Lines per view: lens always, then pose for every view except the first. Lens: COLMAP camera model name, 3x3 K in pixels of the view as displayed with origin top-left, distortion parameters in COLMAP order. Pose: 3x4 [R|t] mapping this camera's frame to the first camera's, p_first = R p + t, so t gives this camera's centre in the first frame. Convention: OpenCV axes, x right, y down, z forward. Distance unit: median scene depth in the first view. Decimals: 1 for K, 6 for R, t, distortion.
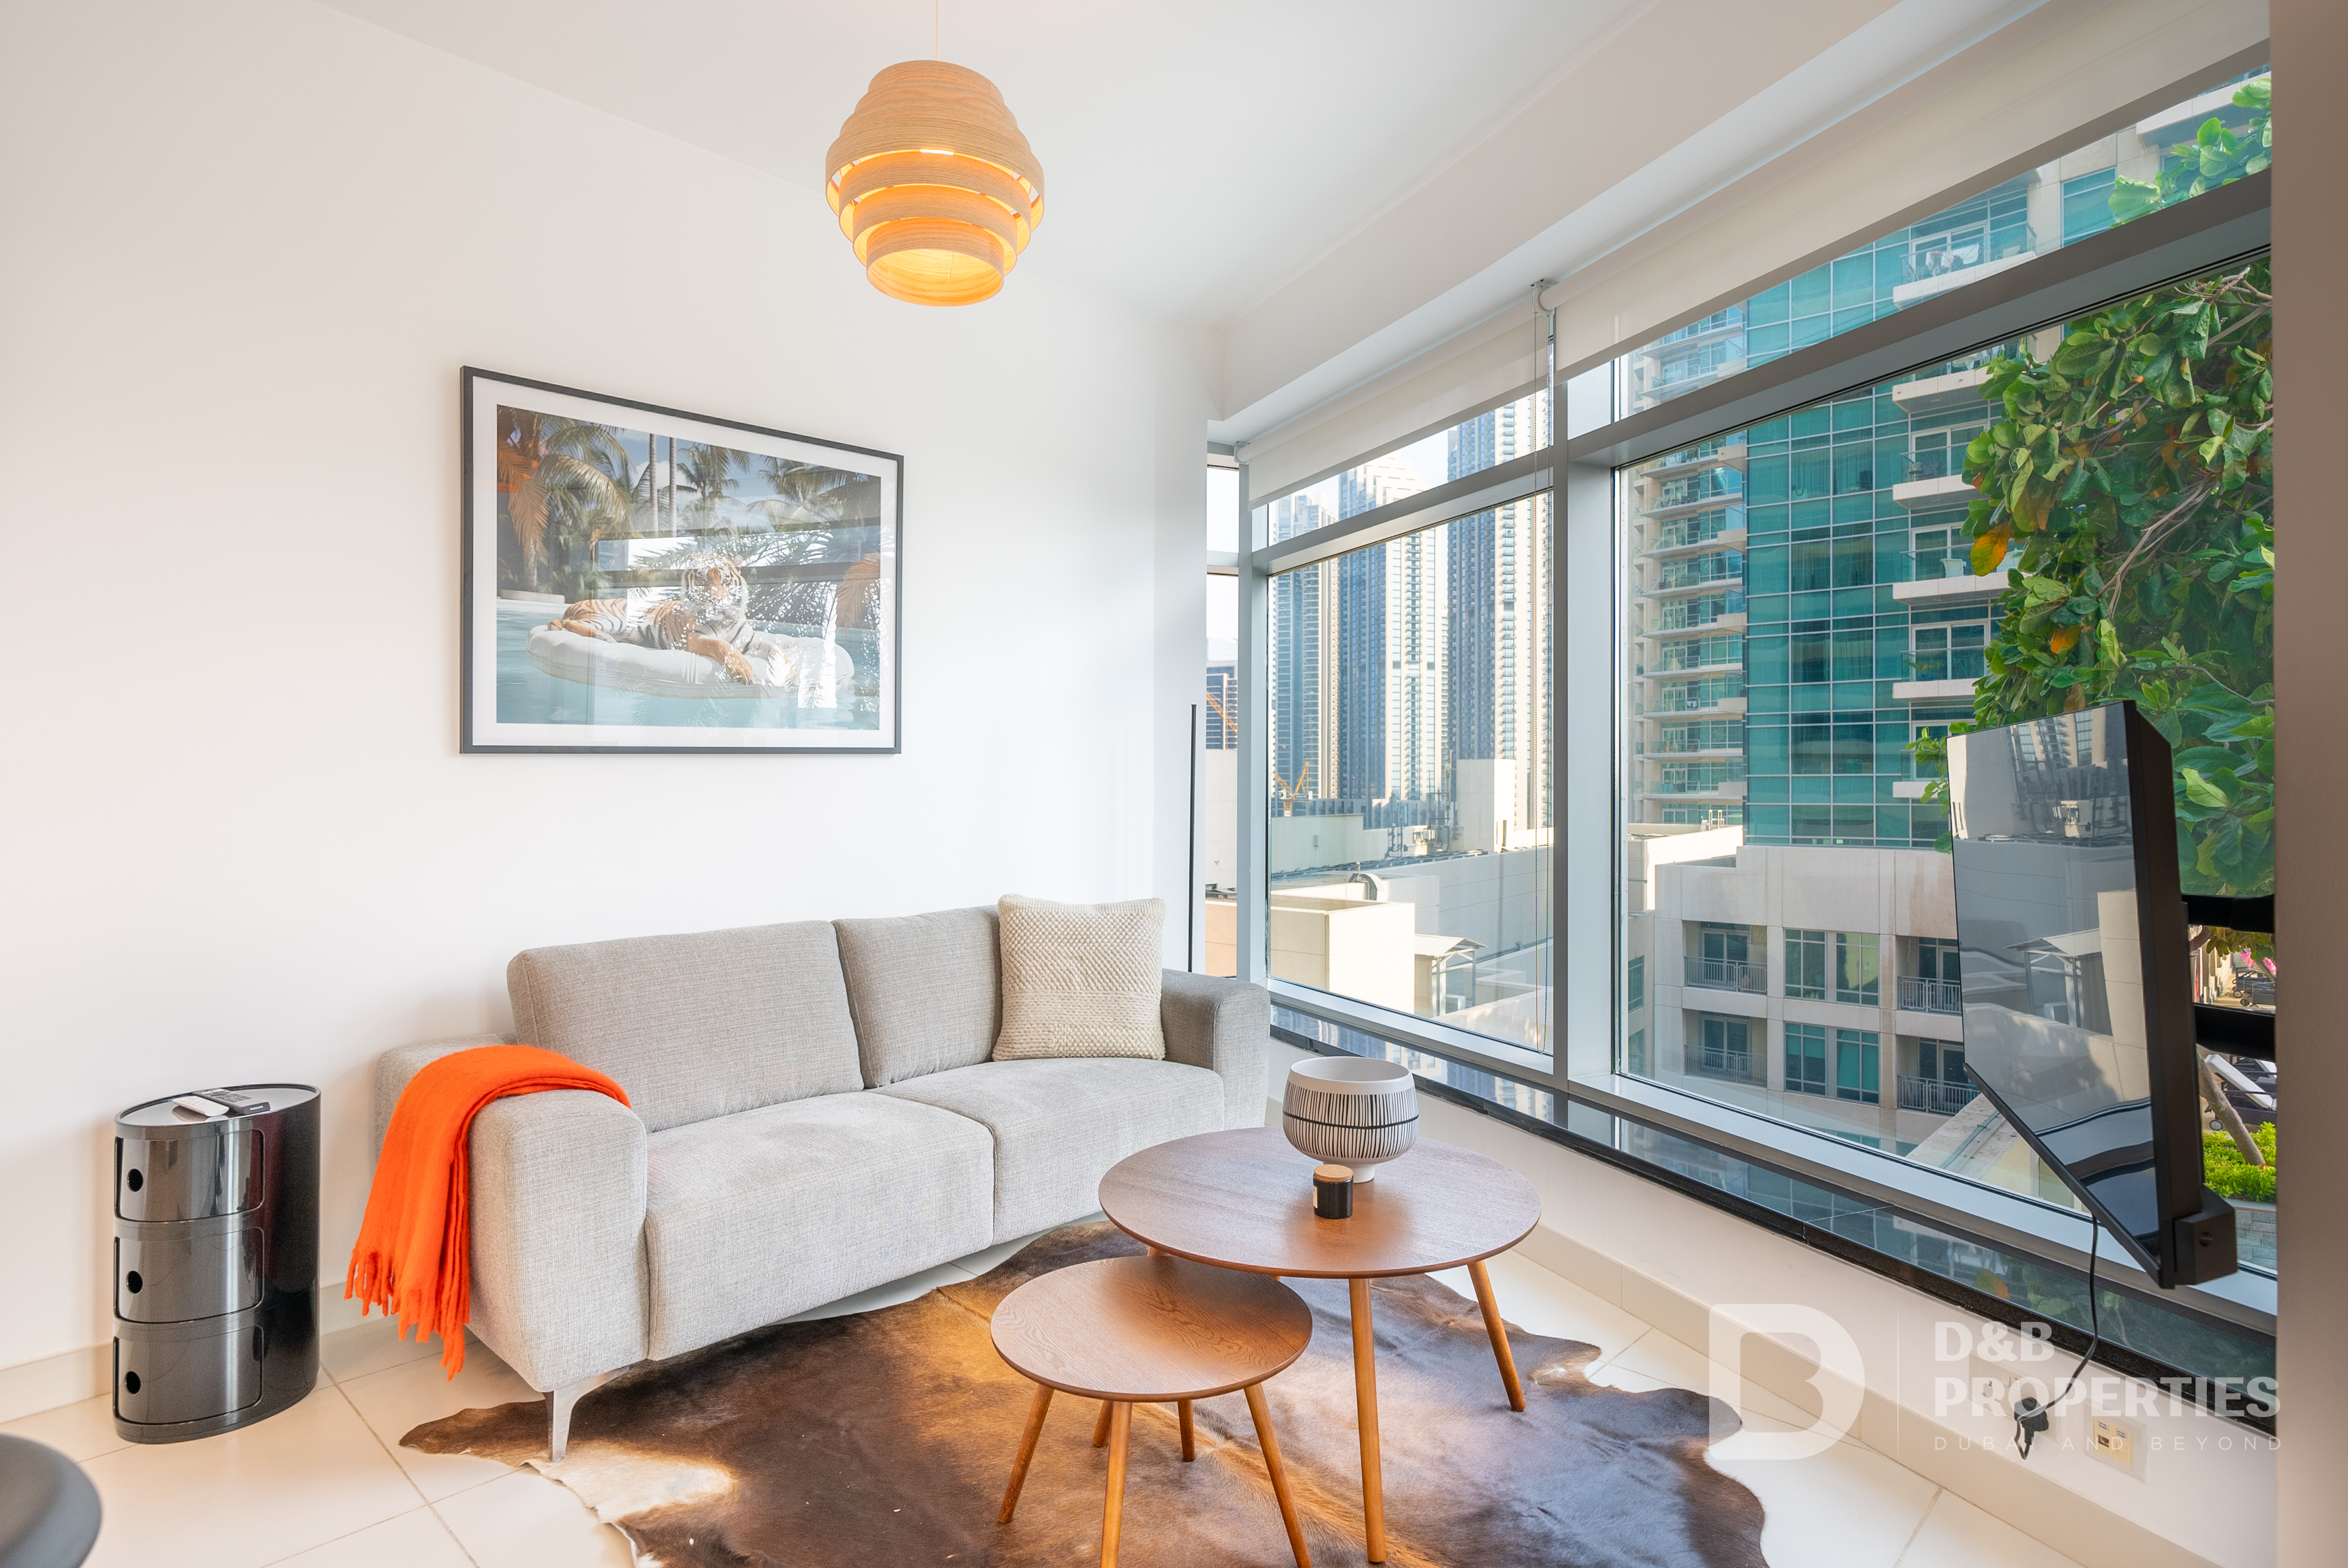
lens RADIAL K [[1217.3, 0, 1179.6], [0, 1217.3, 745.4], [0, 0, 1]] dist [-0.001900, -0.000200]
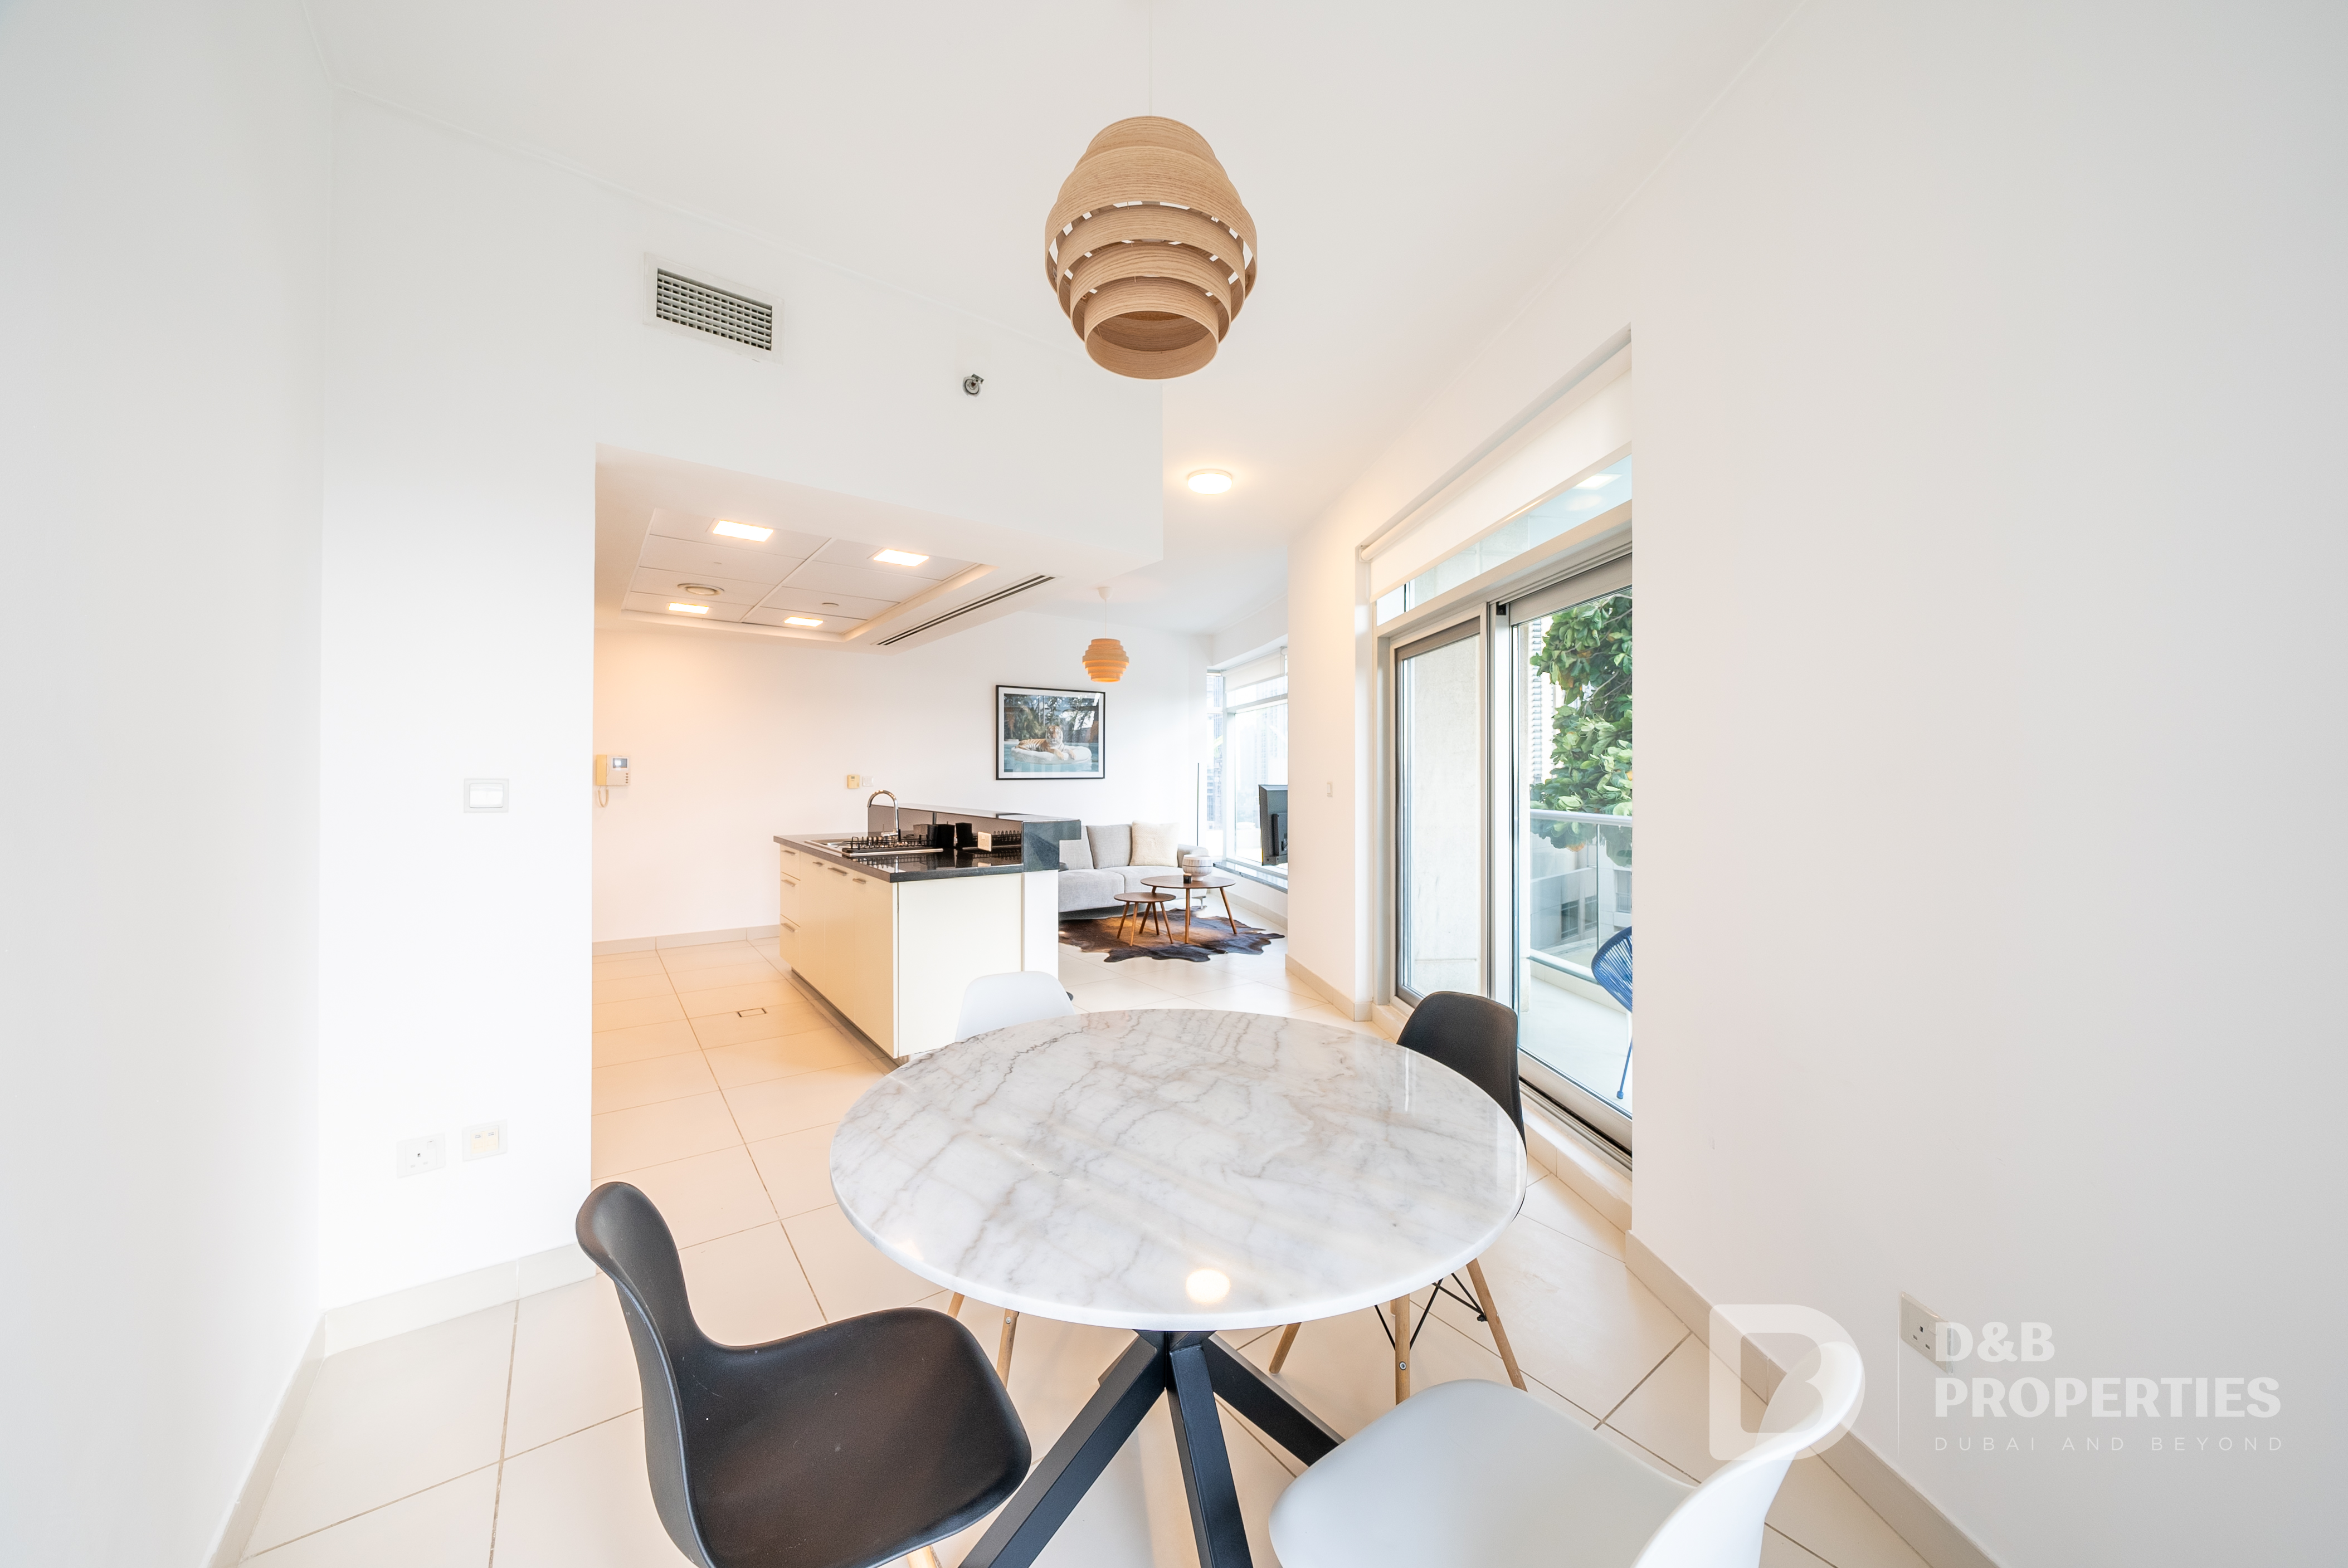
lens RADIAL K [[803.8, 0, 1181.0], [0, 803.8, 801.0], [0, 0, 1]] dist [-0.000480, -0.000054]
pose [[0.985396, 0.017549, -0.169369, 0.412263], [-0.006341, 0.997767, 0.066490, -0.093806], [0.170158, -0.064445, 0.983307, -1.346277]]
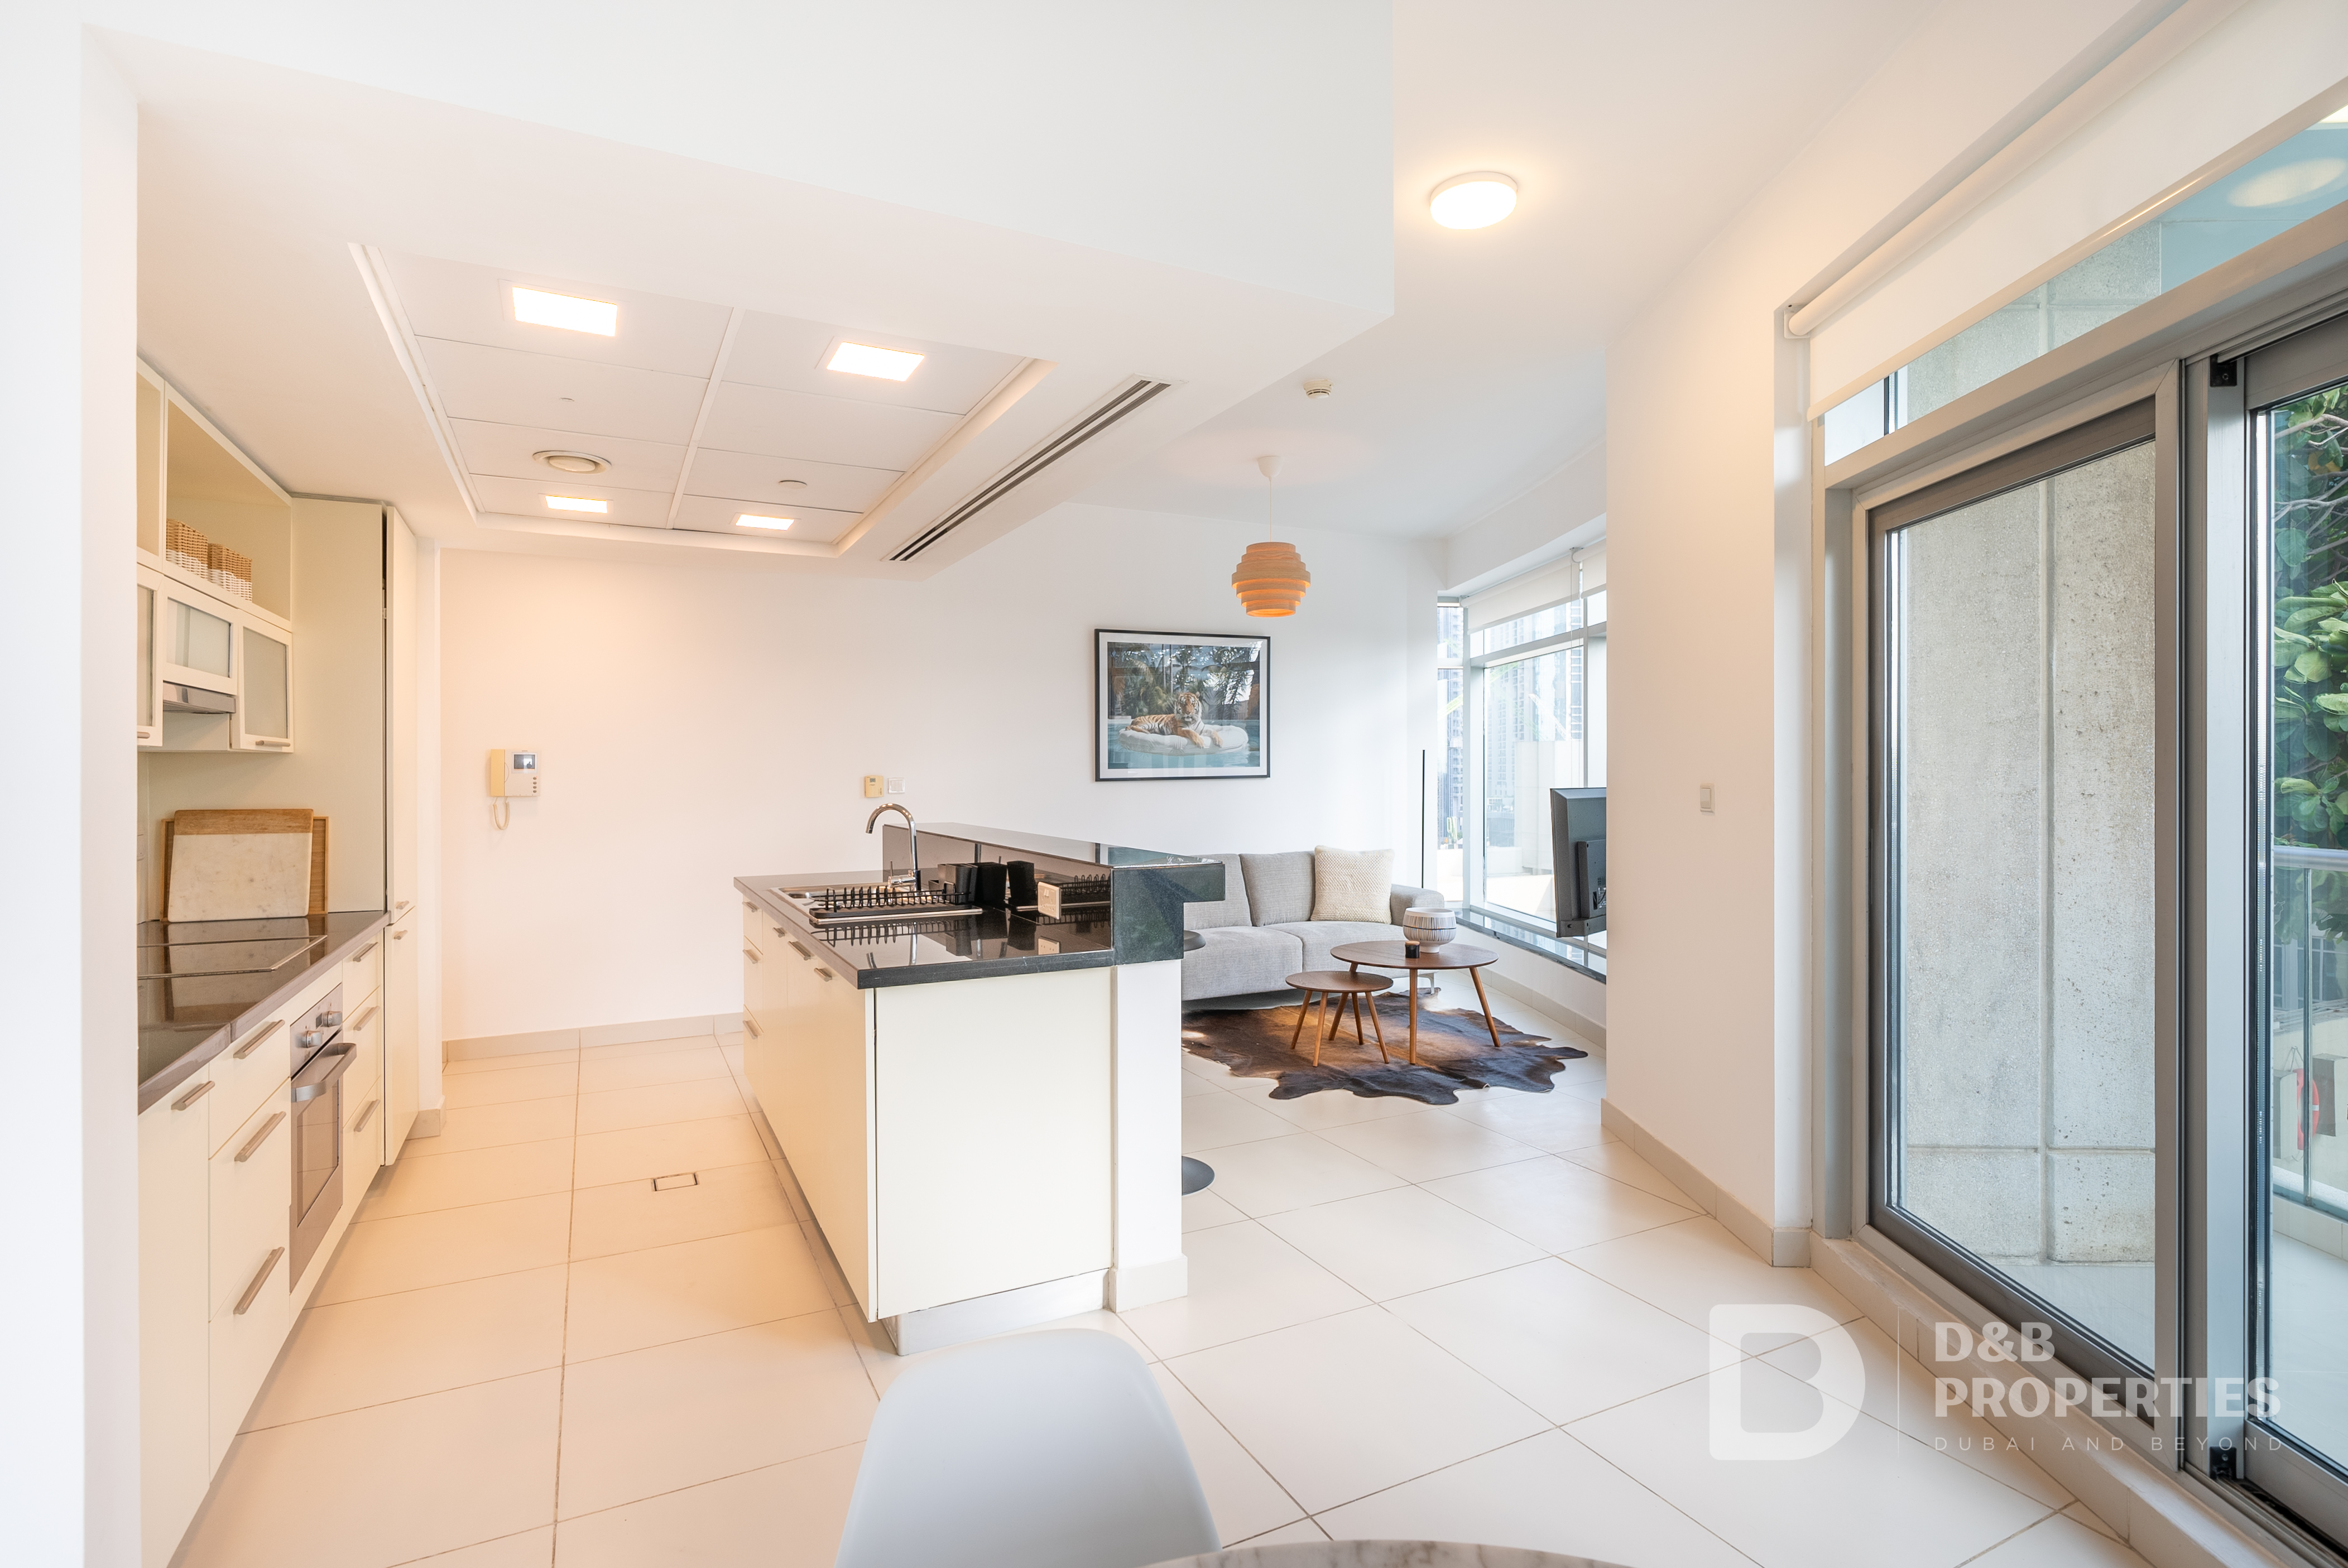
lens RADIAL K [[1138.1, 0, 1171.0], [0, 1138.1, 807.3], [0, 0, 1]] dist [-0.001090, -0.000052]
pose [[0.939010, 0.014573, -0.343582, 0.324855], [0.009510, 0.997619, 0.068307, -0.089081], [0.343759, -0.067409, 0.936635, -1.028440]]
